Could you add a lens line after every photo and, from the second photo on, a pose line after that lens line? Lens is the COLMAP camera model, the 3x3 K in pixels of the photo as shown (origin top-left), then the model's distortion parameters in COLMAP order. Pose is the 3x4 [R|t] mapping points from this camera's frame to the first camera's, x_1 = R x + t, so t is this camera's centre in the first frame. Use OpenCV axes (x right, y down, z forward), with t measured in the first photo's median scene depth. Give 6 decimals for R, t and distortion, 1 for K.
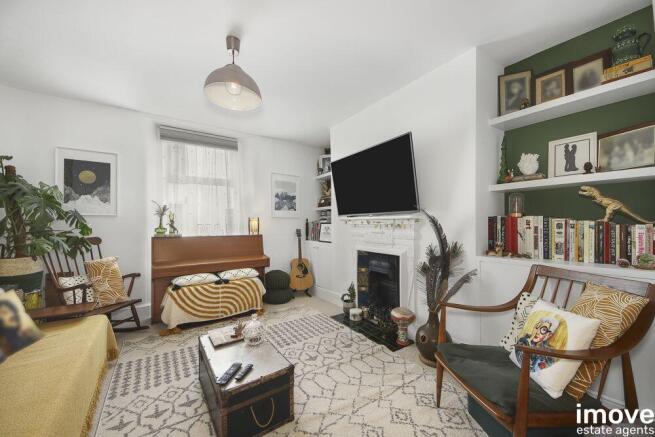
lens RADIAL K [[249.0, 0, 339.2], [0, 249.0, 222.0], [0, 0, 1]] dist [-0.017858, -0.002093]
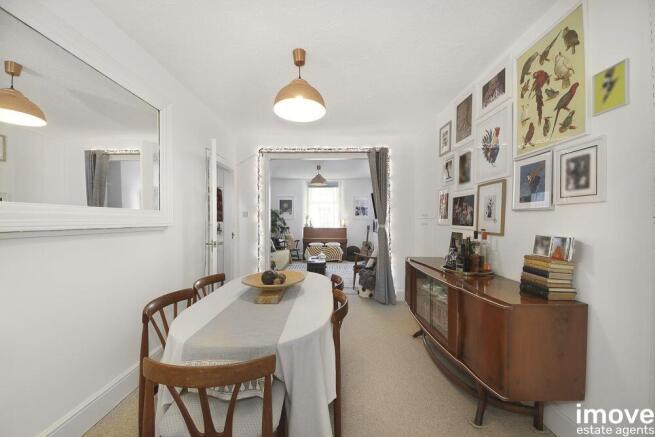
lens RADIAL K [[249.0, 0, 324.2], [0, 249.0, 219.9], [0, 0, 1]] dist [-0.017858, -0.002093]
pose [[0.788543, 0.005989, -0.614951, 1.070215], [-0.002868, 0.999978, 0.006062, -0.034879], [0.614973, -0.003017, 0.788542, -0.980095]]
